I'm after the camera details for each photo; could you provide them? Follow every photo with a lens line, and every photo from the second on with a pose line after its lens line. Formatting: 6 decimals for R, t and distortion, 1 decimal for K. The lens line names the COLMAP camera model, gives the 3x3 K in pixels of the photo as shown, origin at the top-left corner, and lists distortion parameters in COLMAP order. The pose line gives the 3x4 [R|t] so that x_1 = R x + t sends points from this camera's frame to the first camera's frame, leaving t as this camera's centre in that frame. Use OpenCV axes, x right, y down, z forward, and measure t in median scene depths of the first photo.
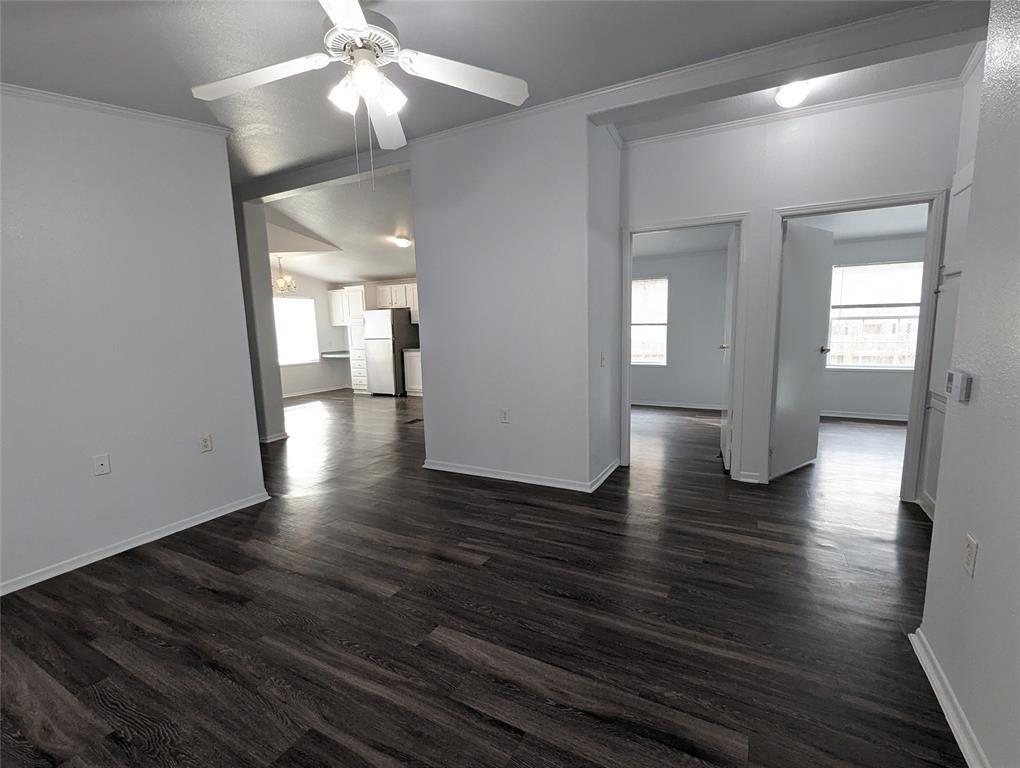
lens RADIAL K [[459.0, 0, 517.4], [0, 459.0, 392.5], [0, 0, 1]] dist [0.002792, 0.000180]
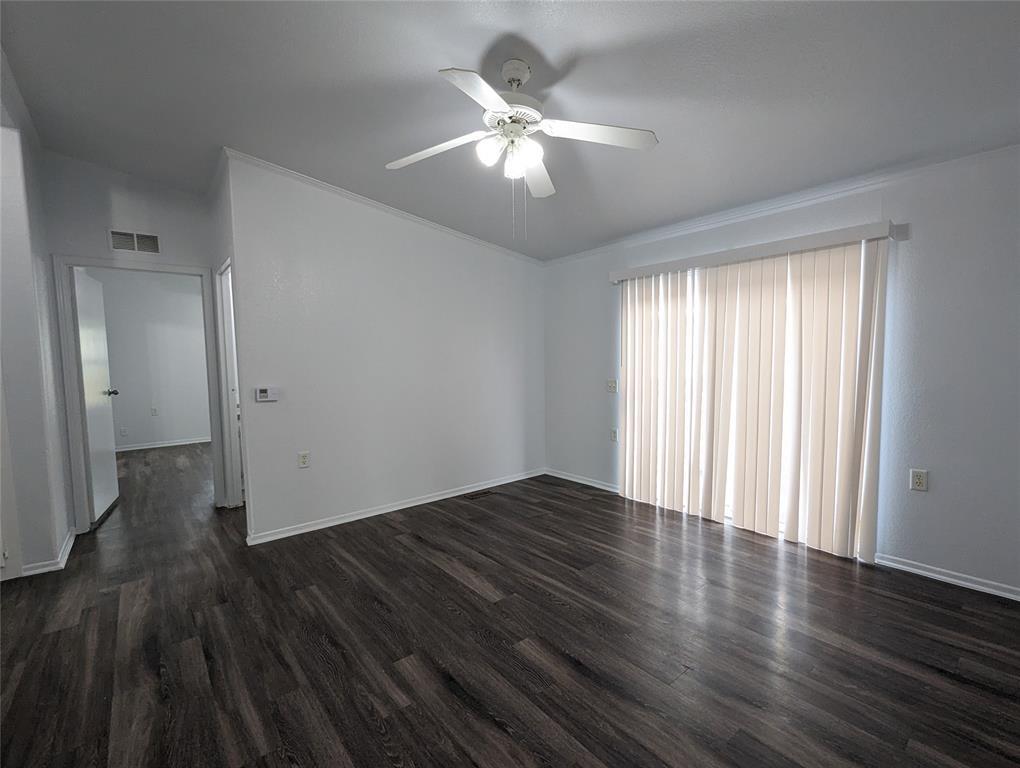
lens RADIAL K [[459.0, 0, 517.4], [0, 459.0, 392.5], [0, 0, 1]] dist [0.002792, 0.000180]
pose [[-0.923278, 0.012896, 0.383916, -0.597231], [0.096919, 0.974922, 0.200332, -0.223961], [-0.371705, 0.222171, -0.901374, 1.659517]]
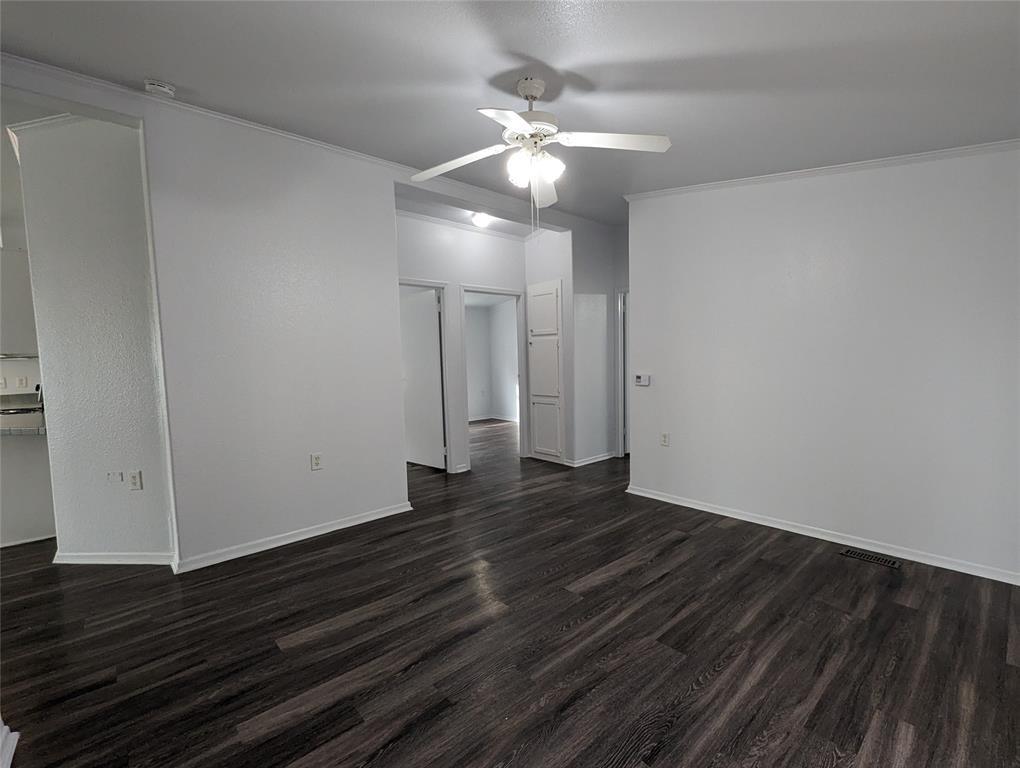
lens RADIAL K [[459.0, 0, 517.4], [0, 459.0, 392.5], [0, 0, 1]] dist [0.002792, 0.000180]
pose [[0.338995, -0.058459, 0.938970, -1.181121], [0.149276, 0.988766, 0.007666, -0.048079], [-0.928870, 0.137567, 0.343913, 0.521837]]
